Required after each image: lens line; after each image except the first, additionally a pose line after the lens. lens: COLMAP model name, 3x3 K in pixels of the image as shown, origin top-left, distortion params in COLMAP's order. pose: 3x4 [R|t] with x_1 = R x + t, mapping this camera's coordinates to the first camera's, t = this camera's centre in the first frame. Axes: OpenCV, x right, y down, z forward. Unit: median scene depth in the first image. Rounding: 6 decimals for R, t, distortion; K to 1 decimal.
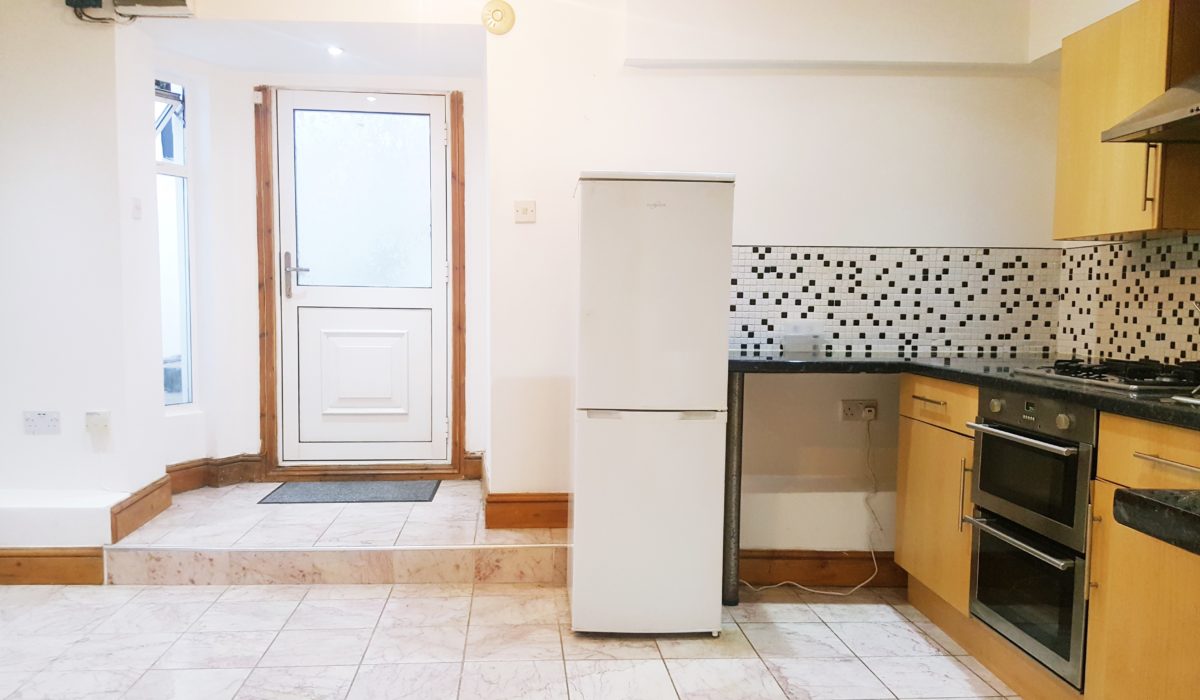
lens RADIAL K [[932.4, 0, 606.7], [0, 932.4, 348.8], [0, 0, 1]] dist [0.083672, -0.120500]
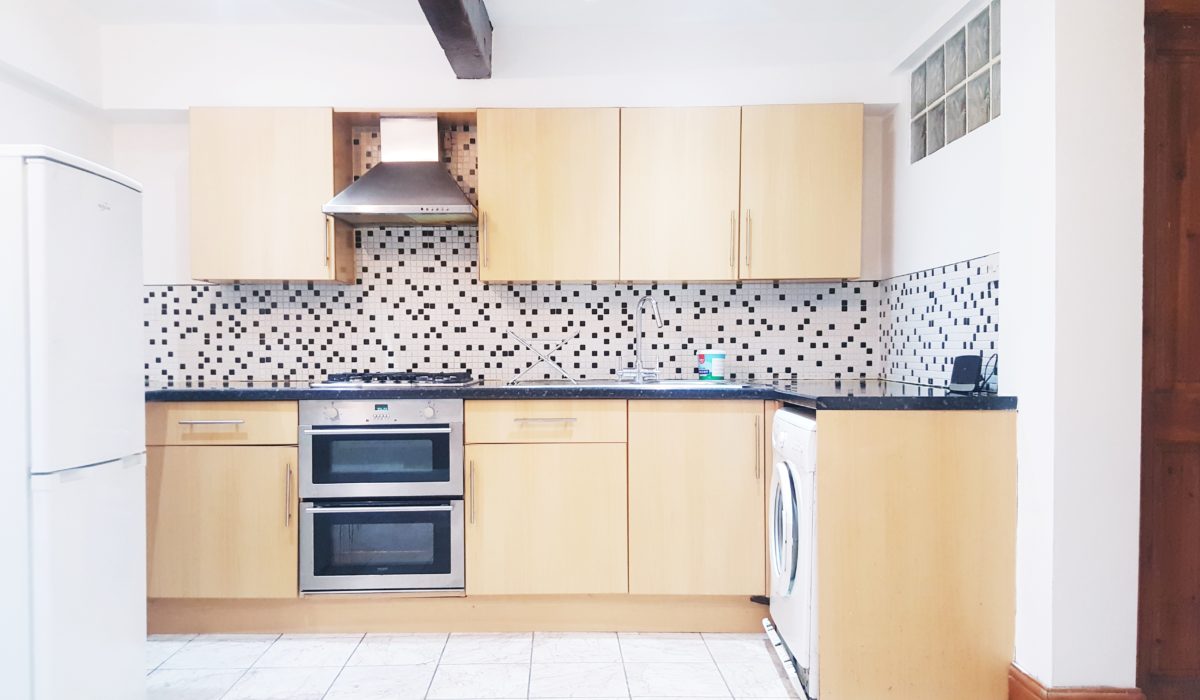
lens RADIAL K [[932.4, 0, 560.5], [0, 932.4, 350.2], [0, 0, 1]] dist [0.083672, -0.120500]
pose [[0.071335, -0.012870, 0.997369, -0.636054], [0.056455, 0.998366, 0.008845, -0.013684], [-0.995854, 0.055676, 0.071945, 0.473674]]
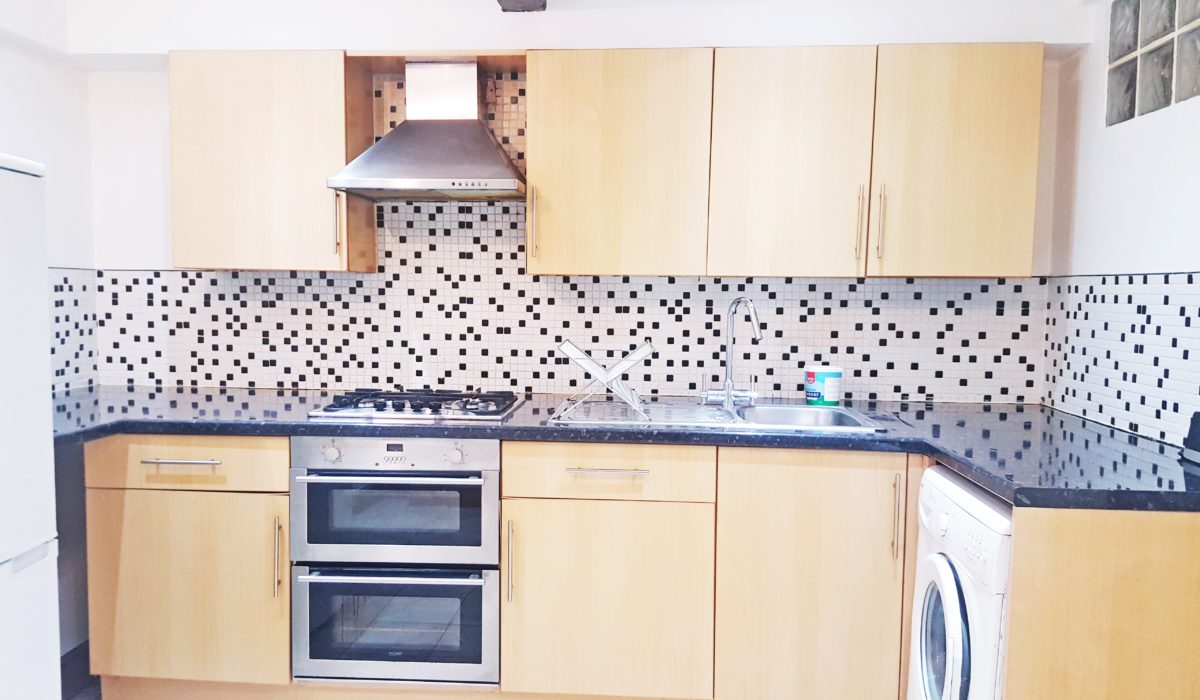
lens RADIAL K [[932.4, 0, 553.1], [0, 932.4, 358.4], [0, 0, 1]] dist [0.083672, -0.120500]
pose [[0.145400, -0.078507, 0.986253, -0.395174], [0.043038, 0.996405, 0.072971, -0.077216], [-0.988436, 0.031836, 0.148256, 0.493701]]
